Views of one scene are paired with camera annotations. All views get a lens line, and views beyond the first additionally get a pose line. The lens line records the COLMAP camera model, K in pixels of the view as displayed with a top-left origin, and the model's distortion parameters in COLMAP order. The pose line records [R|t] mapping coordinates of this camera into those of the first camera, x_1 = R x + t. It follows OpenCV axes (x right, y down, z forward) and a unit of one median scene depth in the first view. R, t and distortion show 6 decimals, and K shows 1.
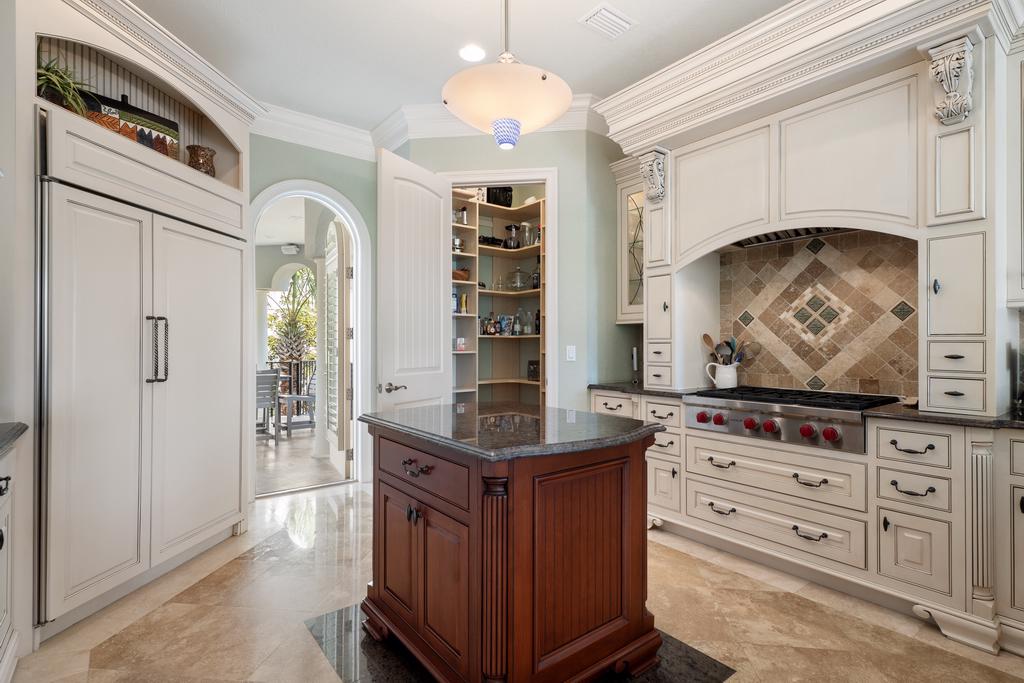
lens RADIAL K [[501.7, 0, 507.4], [0, 501.7, 344.8], [0, 0, 1]] dist [0.019562, -0.005003]
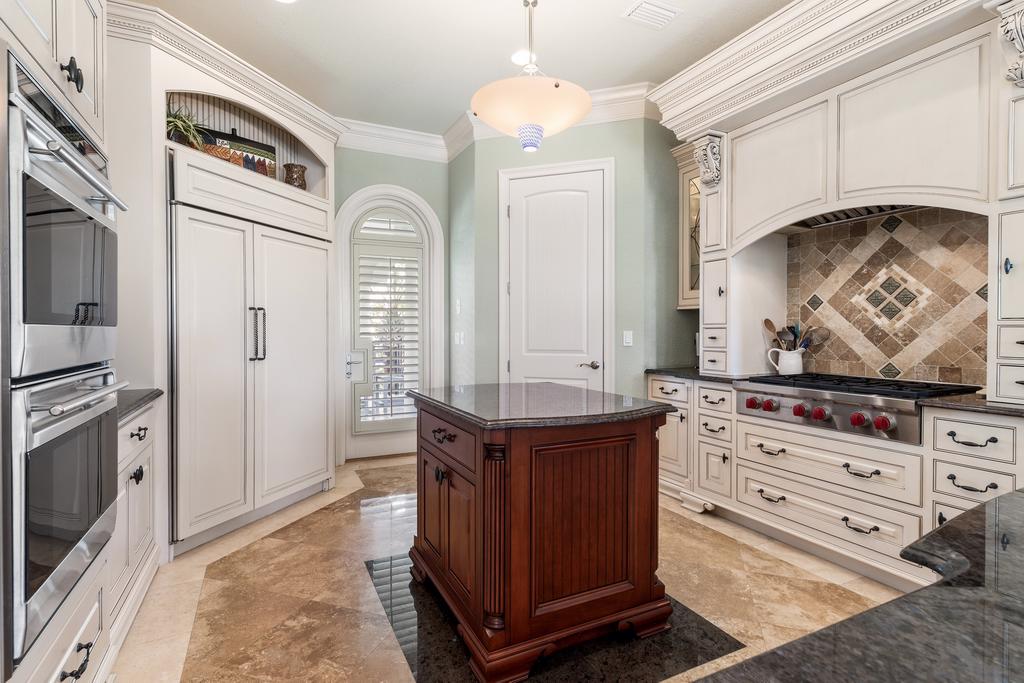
lens RADIAL K [[501.7, 0, 517.5], [0, 501.7, 338.8], [0, 0, 1]] dist [0.019562, -0.005003]
pose [[0.980050, 0.002547, -0.198737, 0.160350], [0.000699, 0.999868, 0.016257, 0.001068], [0.198752, -0.016072, 0.979918, -0.074599]]
